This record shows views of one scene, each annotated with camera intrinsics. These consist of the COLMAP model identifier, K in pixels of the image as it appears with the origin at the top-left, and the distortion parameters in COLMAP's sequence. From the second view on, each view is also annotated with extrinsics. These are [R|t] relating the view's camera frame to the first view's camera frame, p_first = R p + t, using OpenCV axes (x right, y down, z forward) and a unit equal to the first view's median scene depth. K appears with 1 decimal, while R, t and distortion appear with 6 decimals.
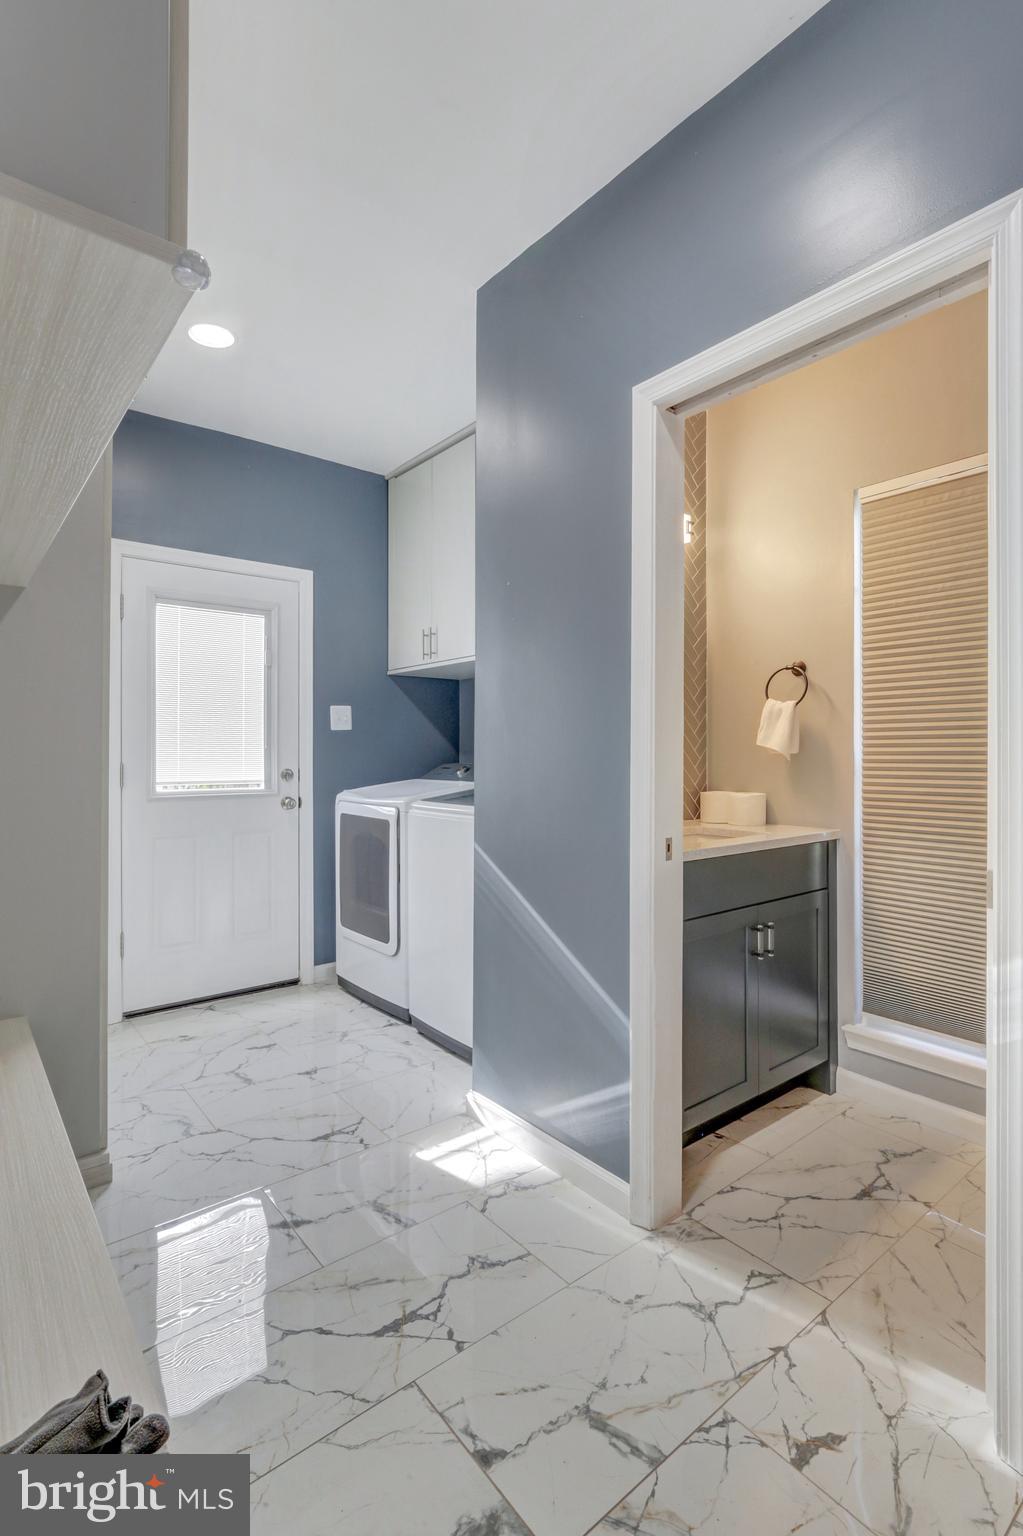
lens RADIAL K [[726.7, 0, 508.6], [0, 726.7, 760.3], [0, 0, 1]] dist [-0.029713, 0.002042]
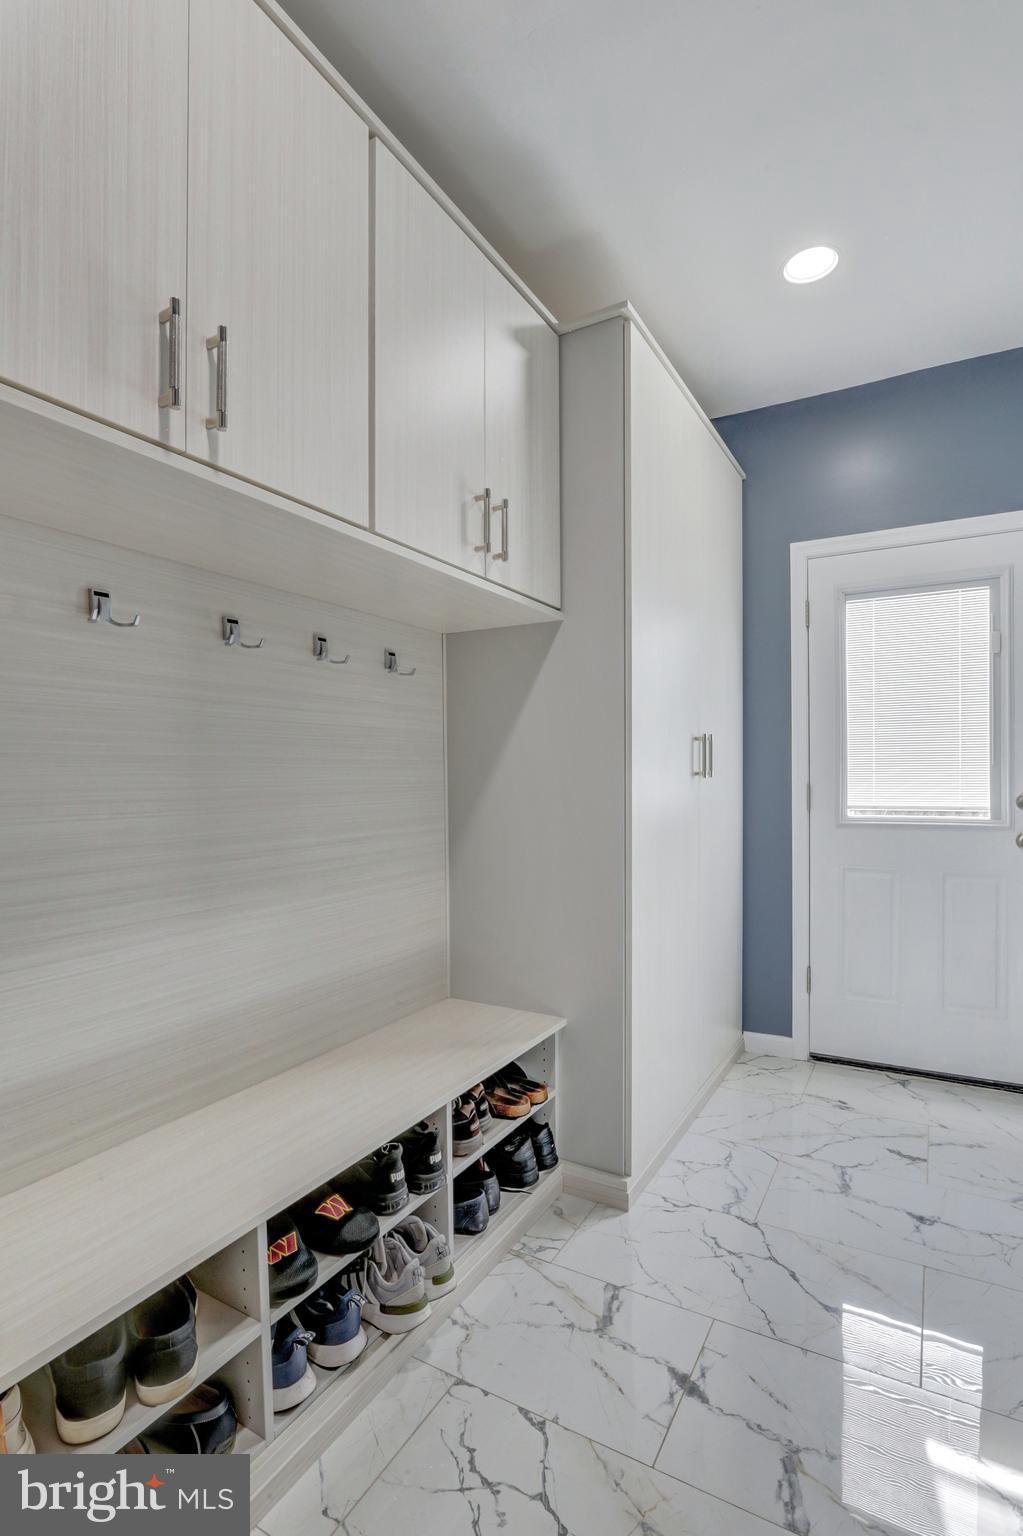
lens RADIAL K [[726.7, 0, 535.9], [0, 726.7, 790.9], [0, 0, 1]] dist [-0.029713, 0.002042]
pose [[0.376407, 0.013430, -0.926357, 0.191006], [0.001591, 0.999884, 0.015142, -0.001665], [0.926453, -0.007173, 0.376342, 0.322895]]
